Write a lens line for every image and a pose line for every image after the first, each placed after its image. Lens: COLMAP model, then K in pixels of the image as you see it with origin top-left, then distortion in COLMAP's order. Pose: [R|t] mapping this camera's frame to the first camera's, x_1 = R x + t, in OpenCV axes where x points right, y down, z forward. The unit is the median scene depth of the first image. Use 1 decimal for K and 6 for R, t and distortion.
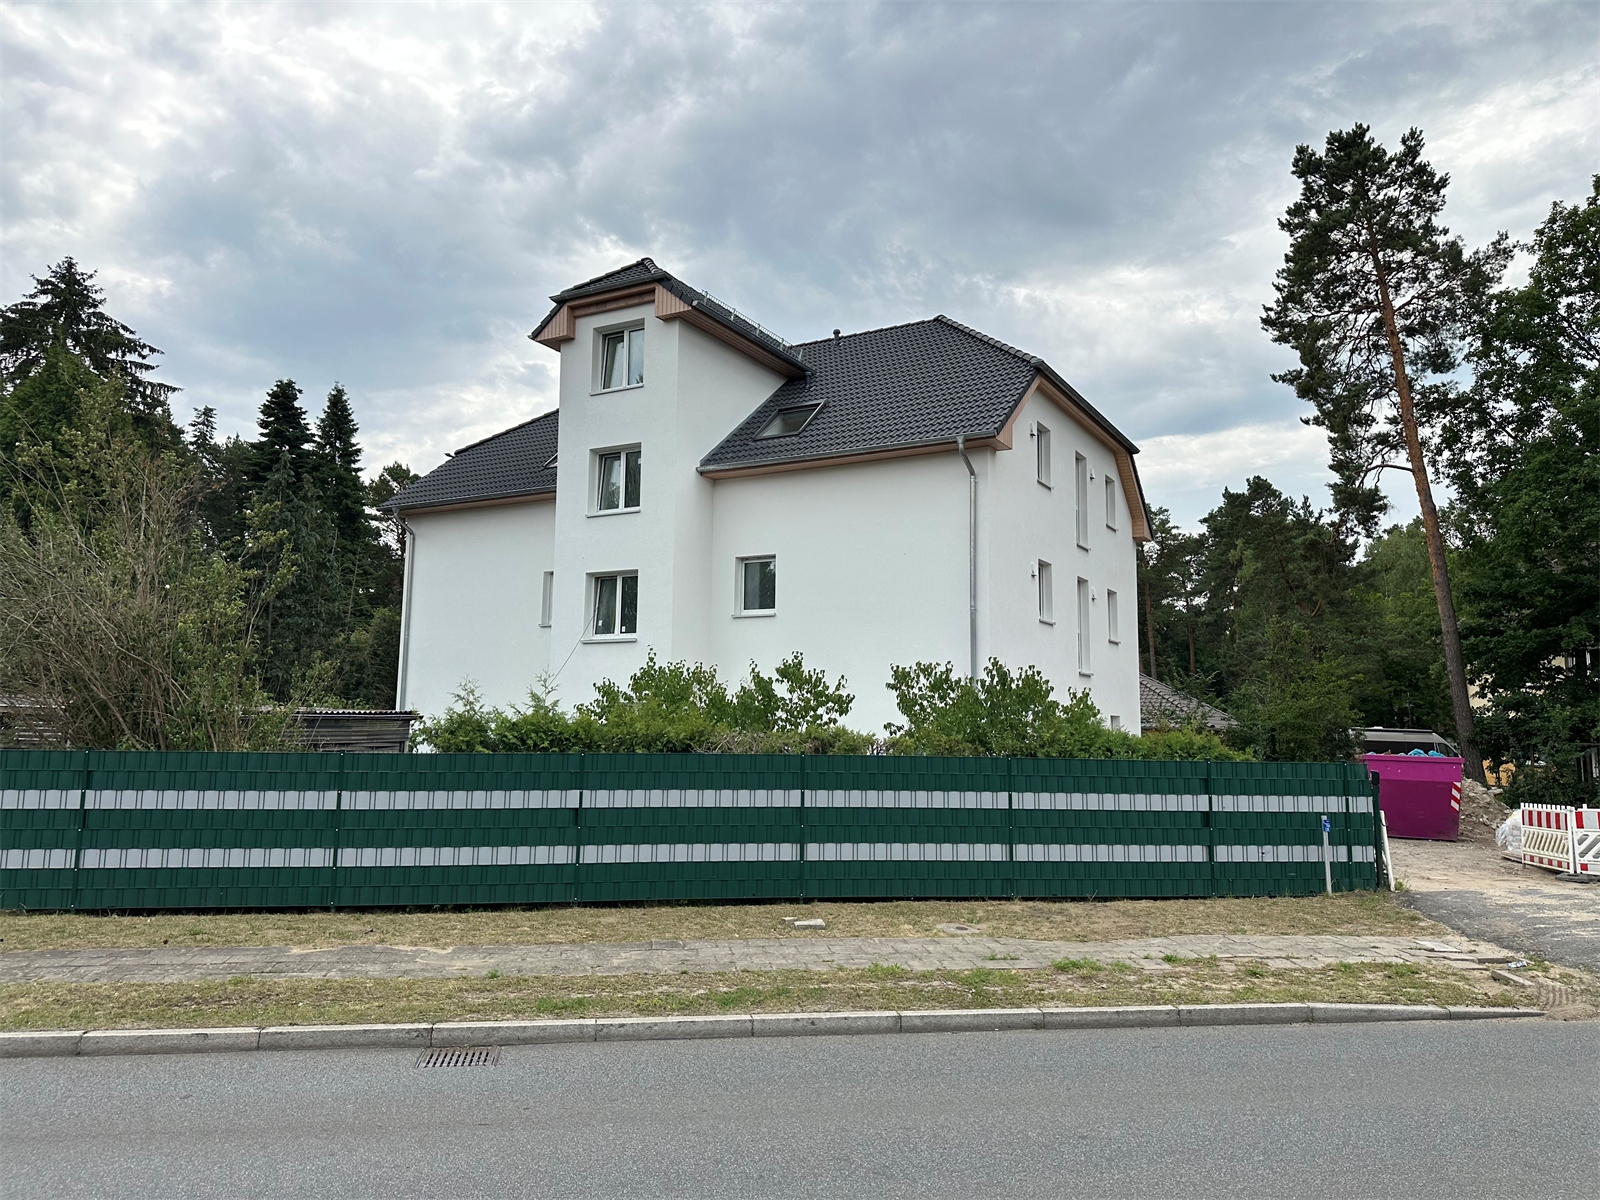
lens RADIAL K [[1107.5, 0, 800.0], [0, 1107.5, 600.0], [0, 0, 1]] dist [0.121591, -0.145212]
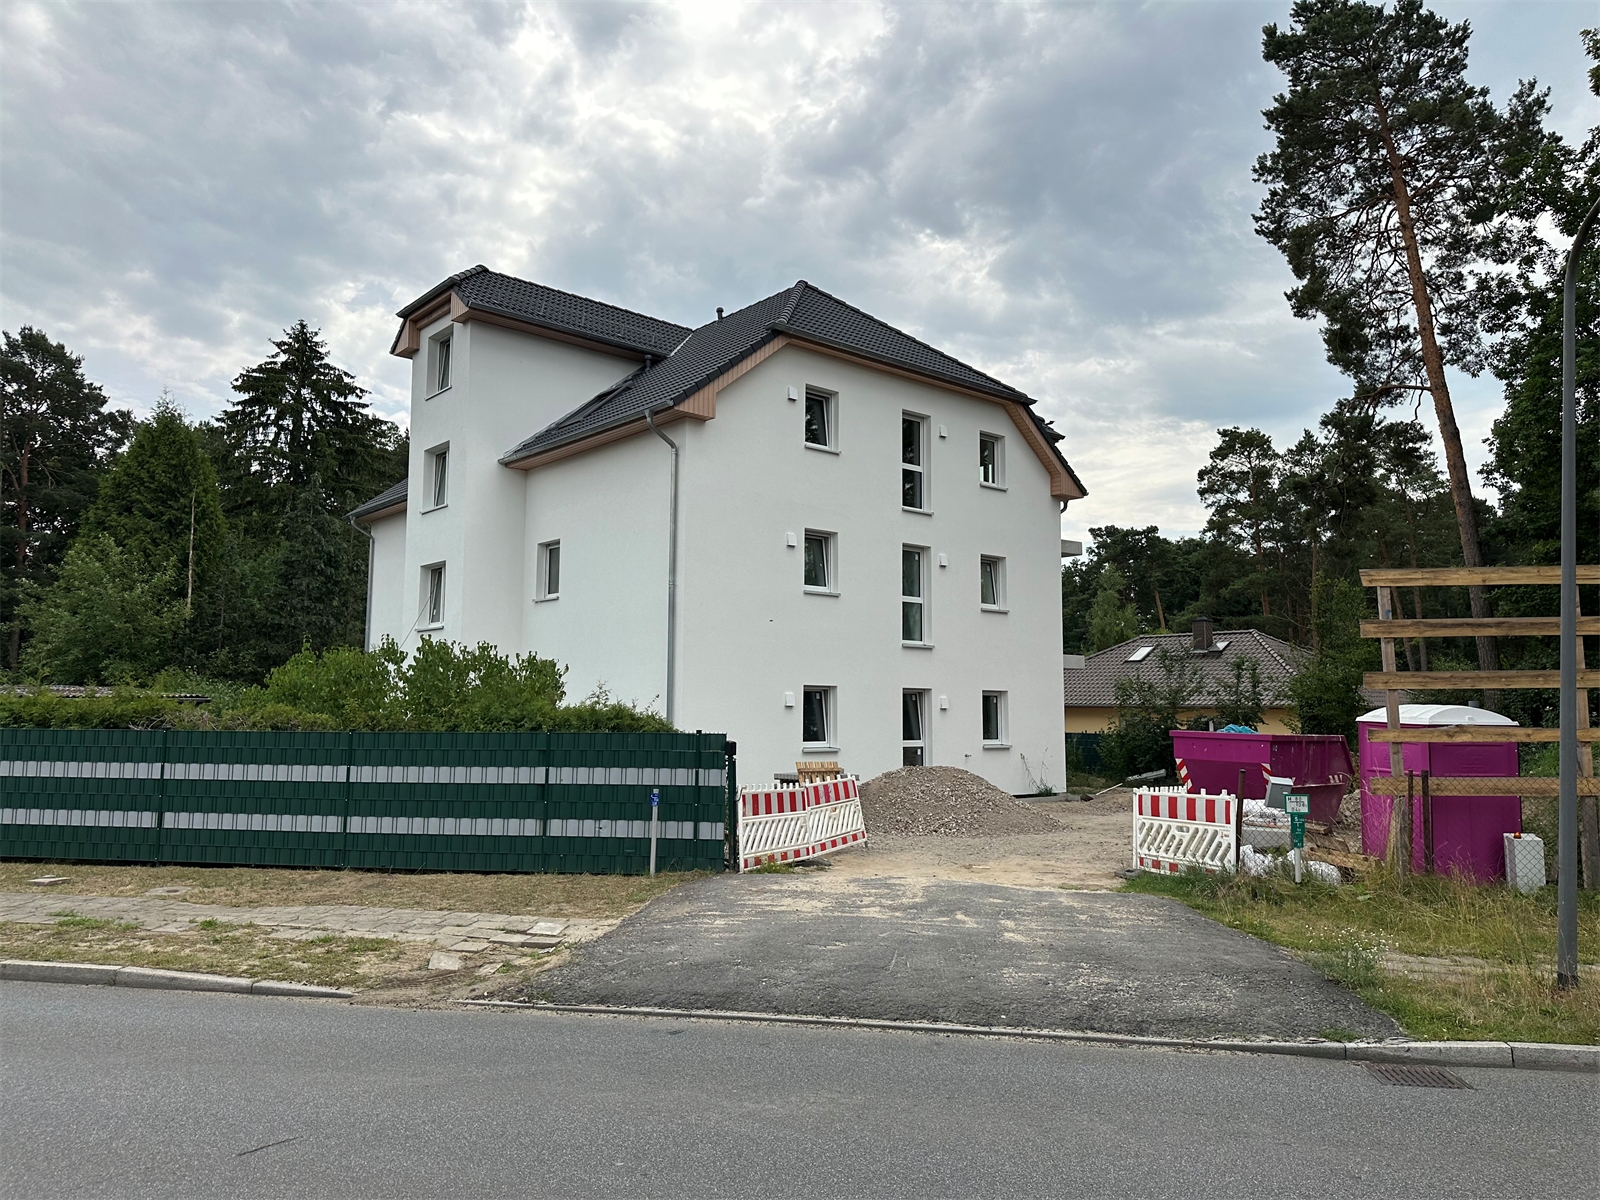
lens RADIAL K [[1096.5, 0, 824.9], [0, 1096.5, 634.1], [0, 0, 1]] dist [0.002796, -0.000184]
pose [[0.952783, -0.031697, -0.301994, 0.306535], [0.044358, 0.998397, 0.035159, 0.012741], [0.300395, -0.046895, 0.952661, 0.063928]]
